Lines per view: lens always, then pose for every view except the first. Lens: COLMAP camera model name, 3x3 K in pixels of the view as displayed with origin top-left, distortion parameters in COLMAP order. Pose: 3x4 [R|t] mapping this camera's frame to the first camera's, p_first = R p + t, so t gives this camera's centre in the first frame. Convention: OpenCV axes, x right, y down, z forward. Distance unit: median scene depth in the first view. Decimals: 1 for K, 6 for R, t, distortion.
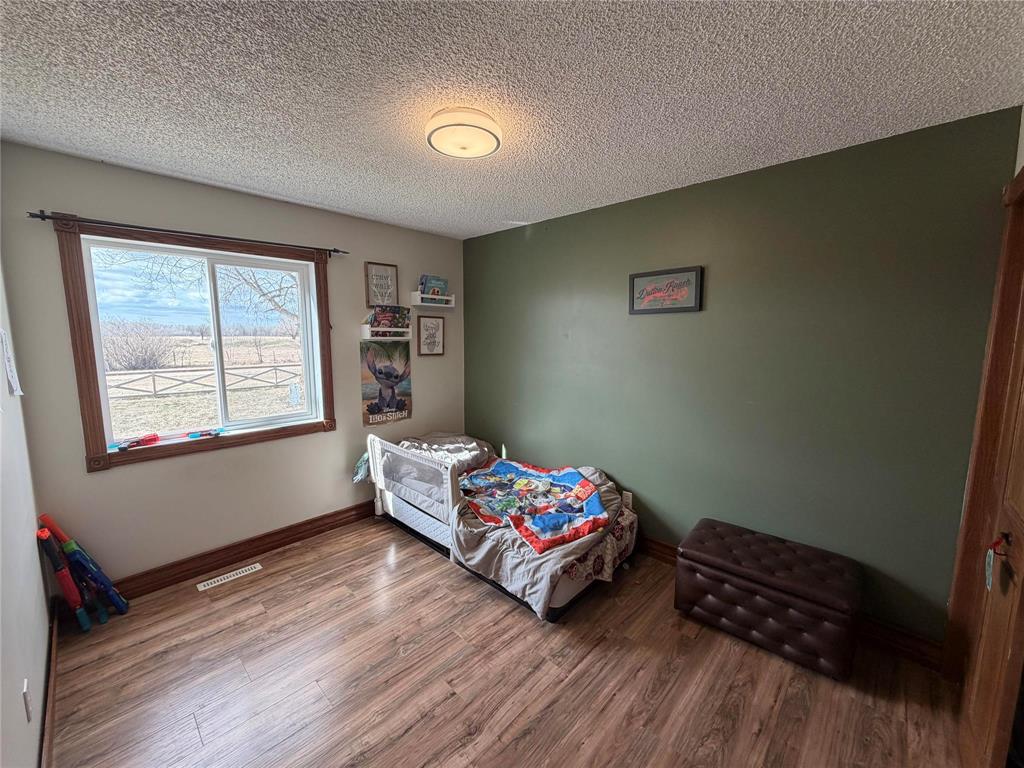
lens RADIAL K [[406.1, 0, 511.0], [0, 406.1, 382.2], [0, 0, 1]] dist [0.000315, 0.000523]
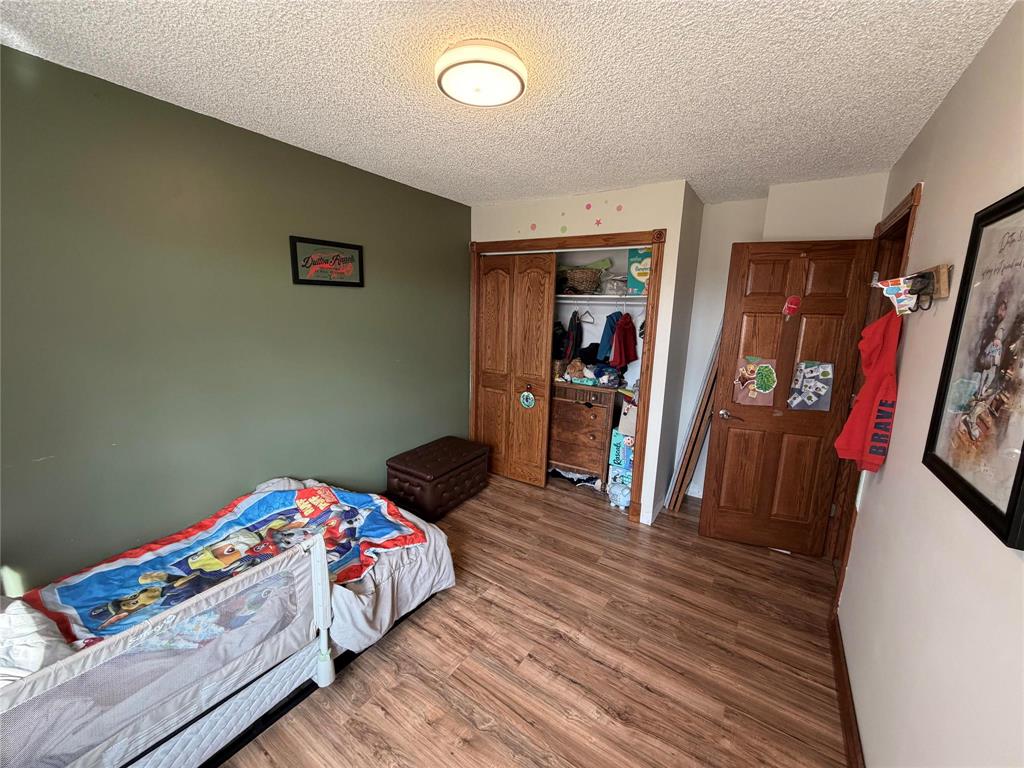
lens RADIAL K [[406.1, 0, 511.0], [0, 406.1, 382.2], [0, 0, 1]] dist [0.000315, 0.000523]
pose [[-0.172091, -0.189092, 0.966762, -0.899865], [0.083421, 0.975081, 0.205569, -0.142823], [-0.981543, 0.116025, -0.152028, 0.980896]]
